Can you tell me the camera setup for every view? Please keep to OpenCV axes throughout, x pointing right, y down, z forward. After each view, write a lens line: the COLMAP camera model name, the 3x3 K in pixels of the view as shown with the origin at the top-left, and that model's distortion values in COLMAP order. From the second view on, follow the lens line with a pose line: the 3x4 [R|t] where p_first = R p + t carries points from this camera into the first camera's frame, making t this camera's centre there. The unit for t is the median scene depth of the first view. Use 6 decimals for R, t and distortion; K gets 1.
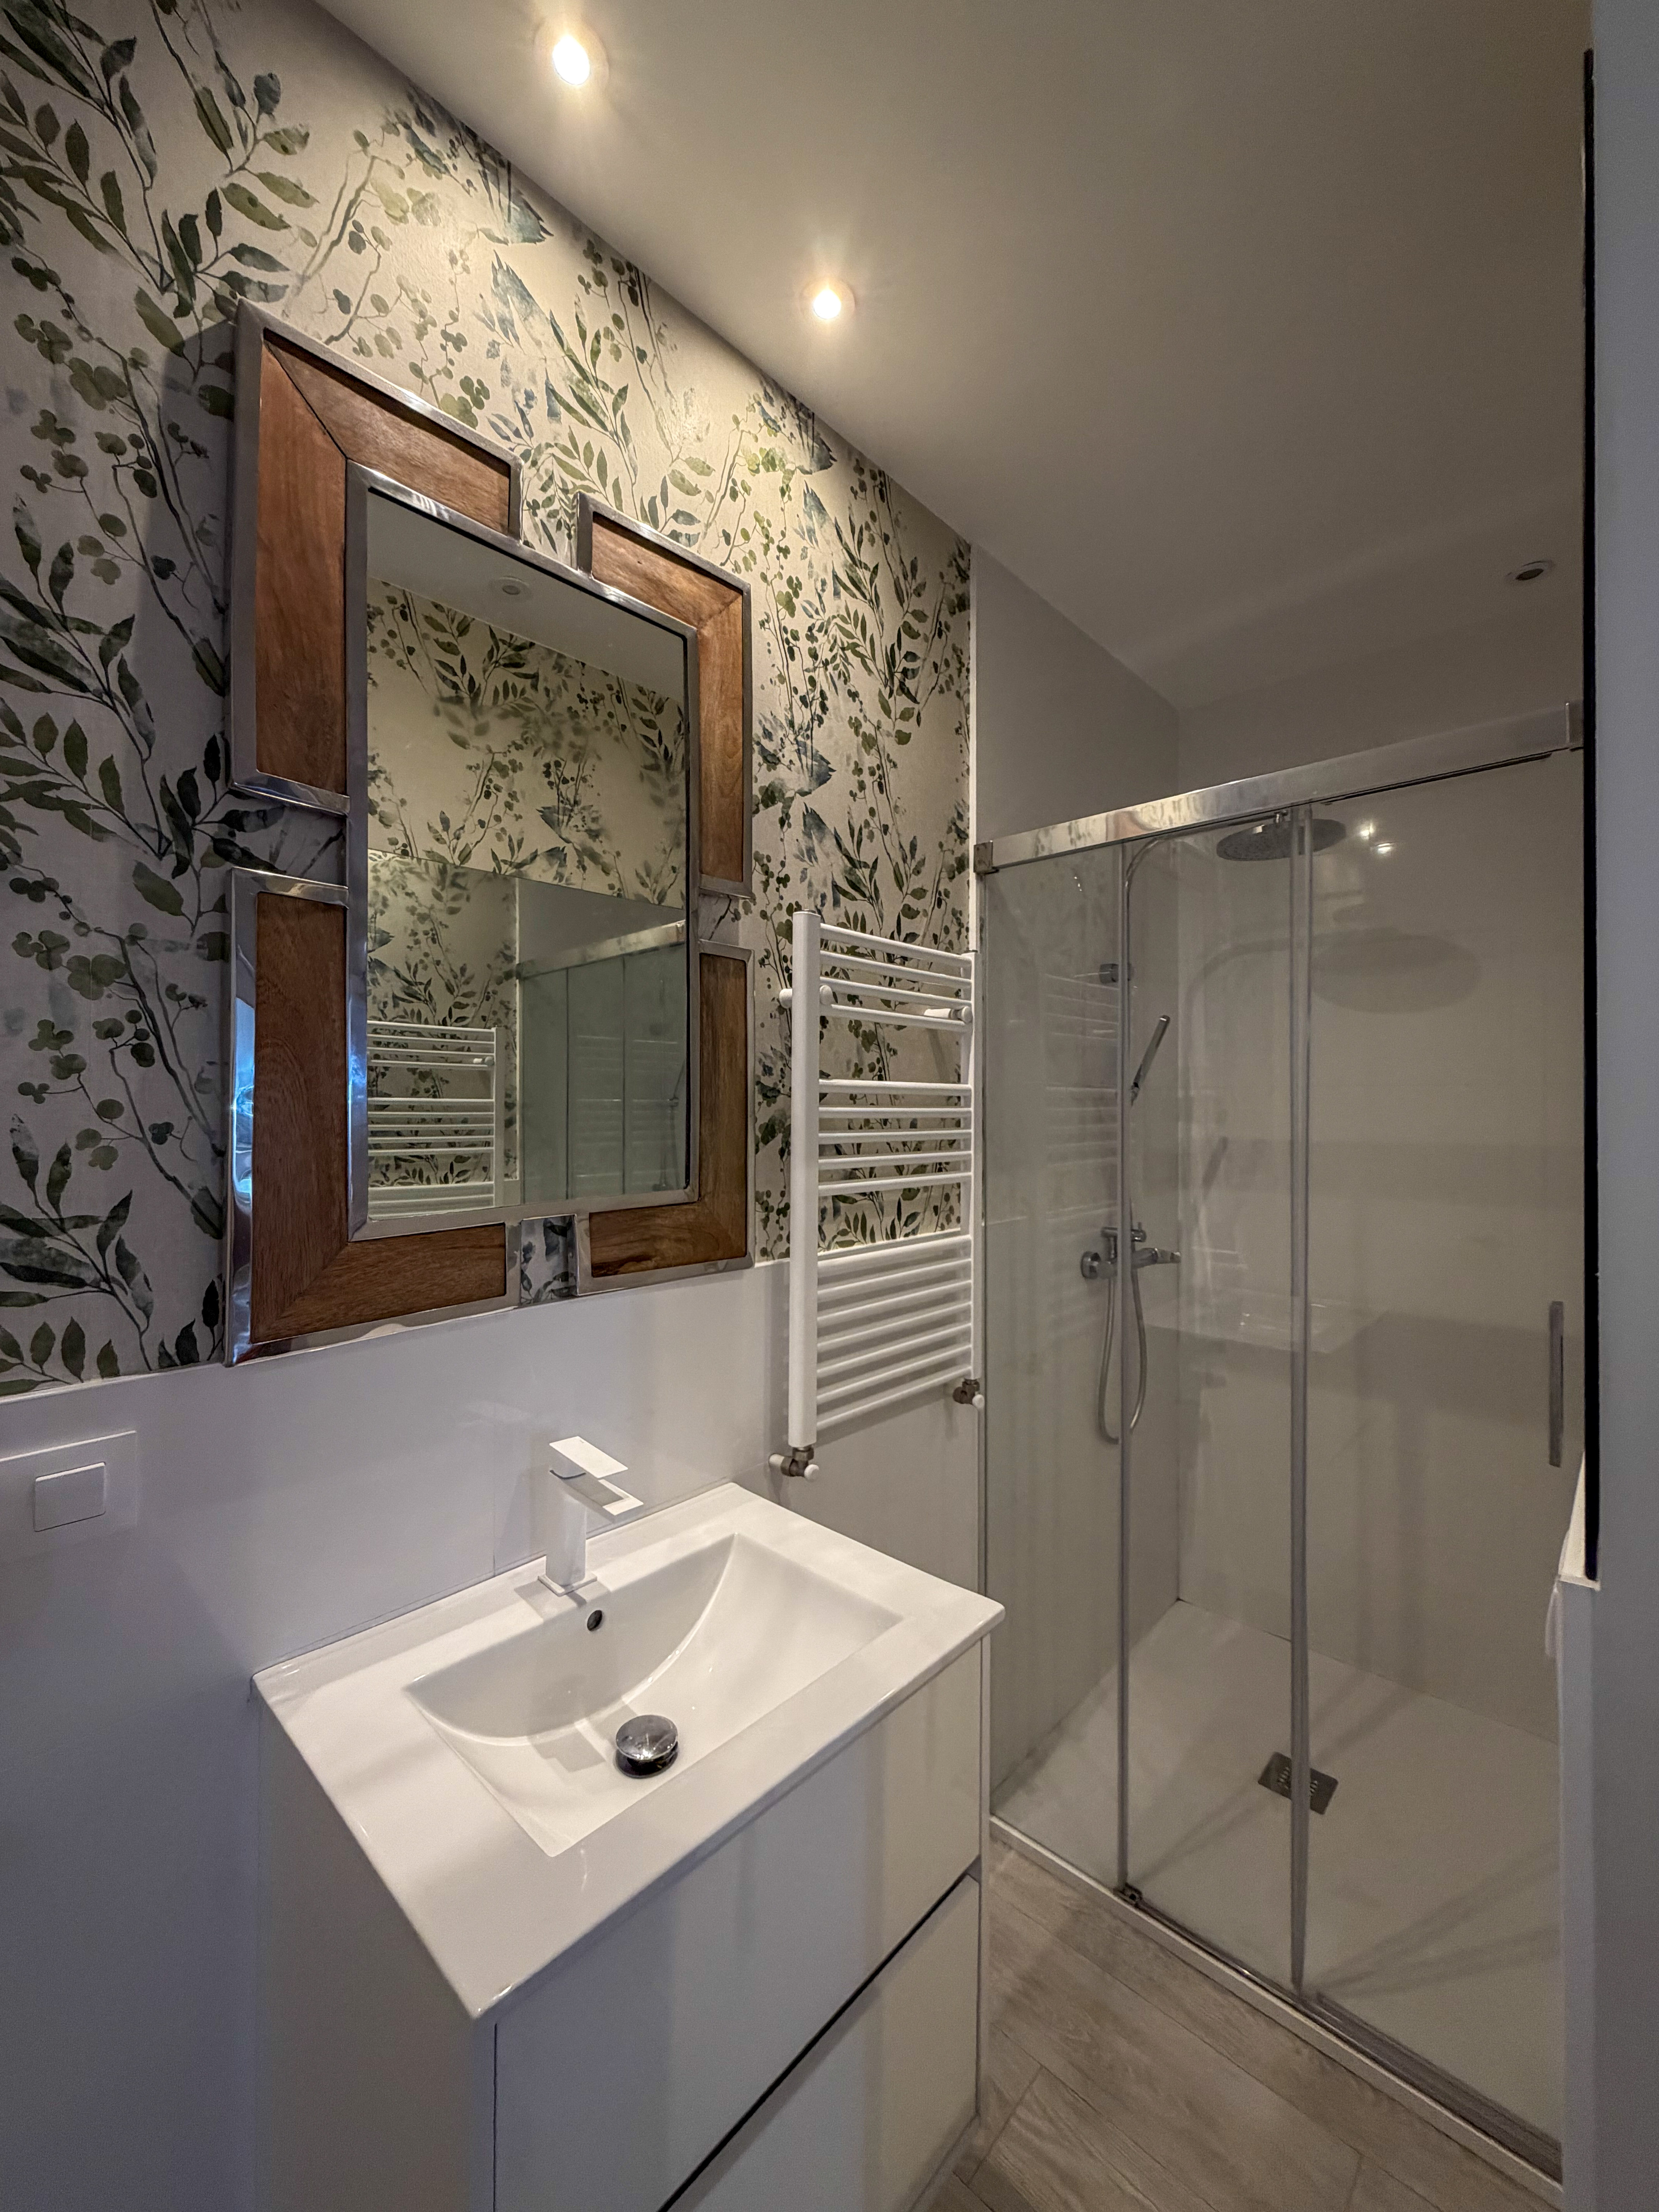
lens RADIAL K [[883.5, 0, 826.9], [0, 883.5, 1101.2], [0, 0, 1]] dist [-0.000504, -0.000023]
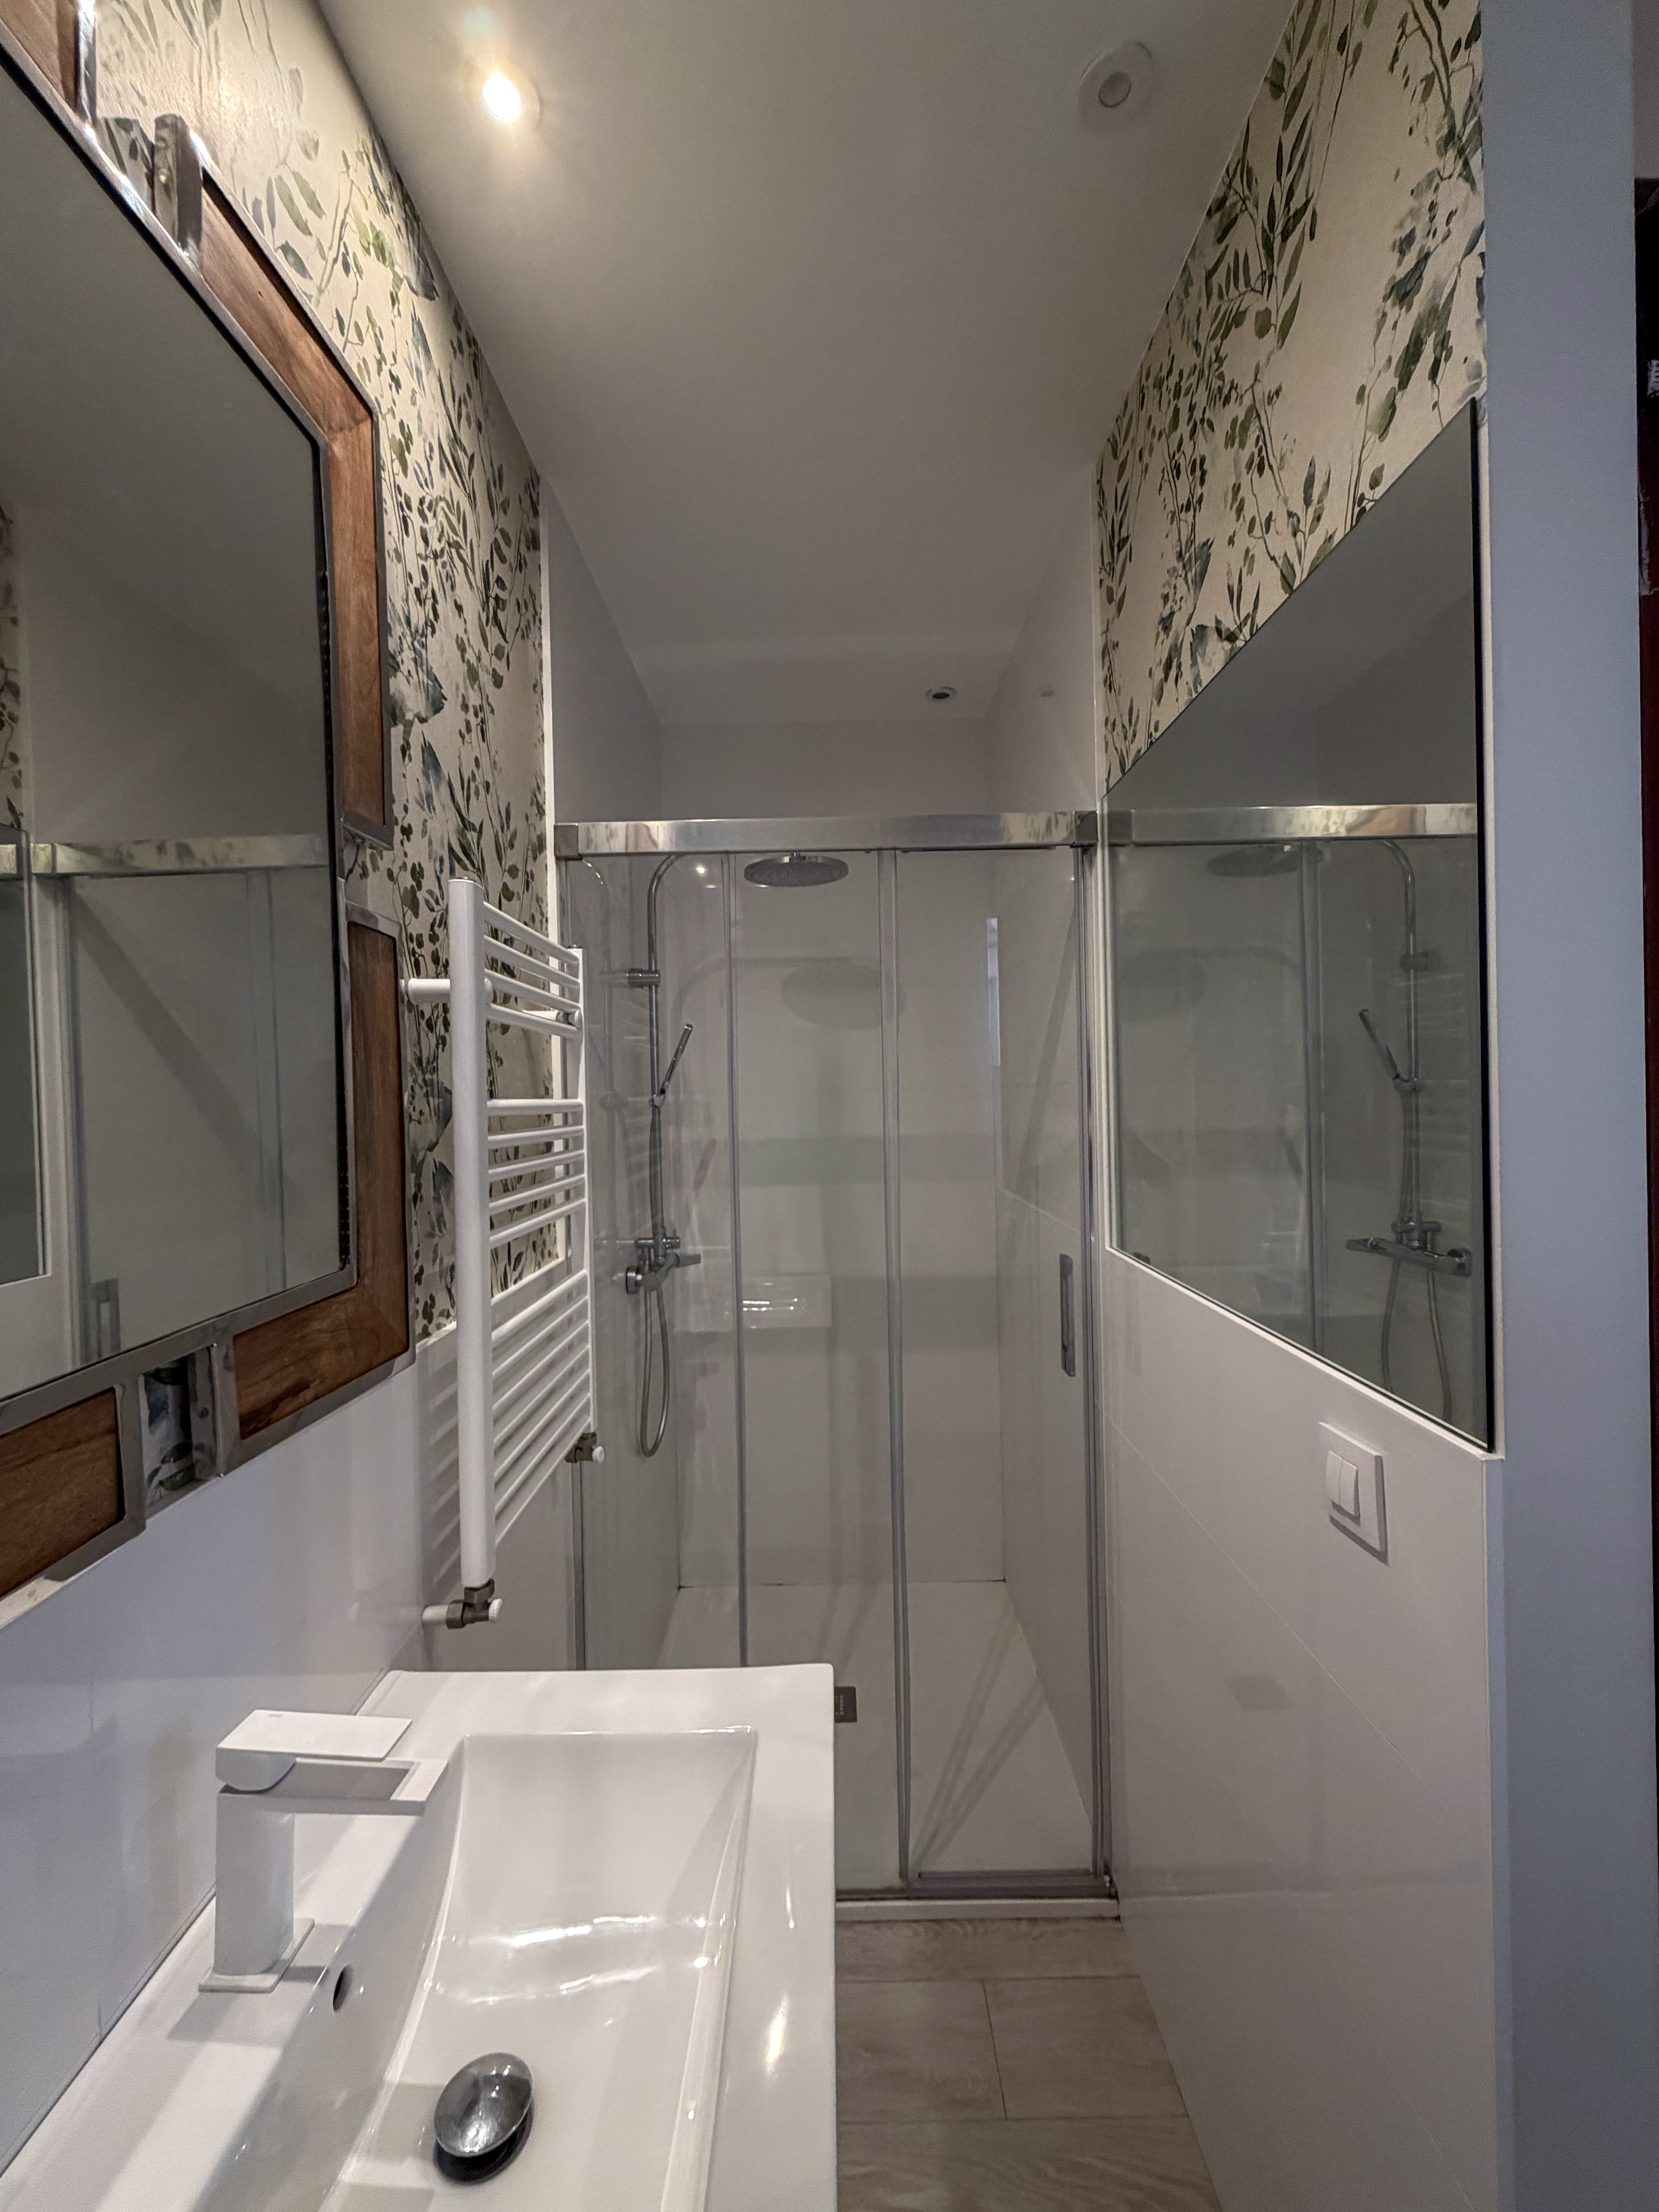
lens RADIAL K [[883.5, 0, 826.9], [0, 883.5, 1101.2], [0, 0, 1]] dist [-0.000504, -0.000023]
pose [[0.732161, -0.022990, 0.680743, -0.320333], [0.019867, 0.999726, 0.012394, -0.028247], [-0.680842, 0.004450, 0.732417, 0.235662]]
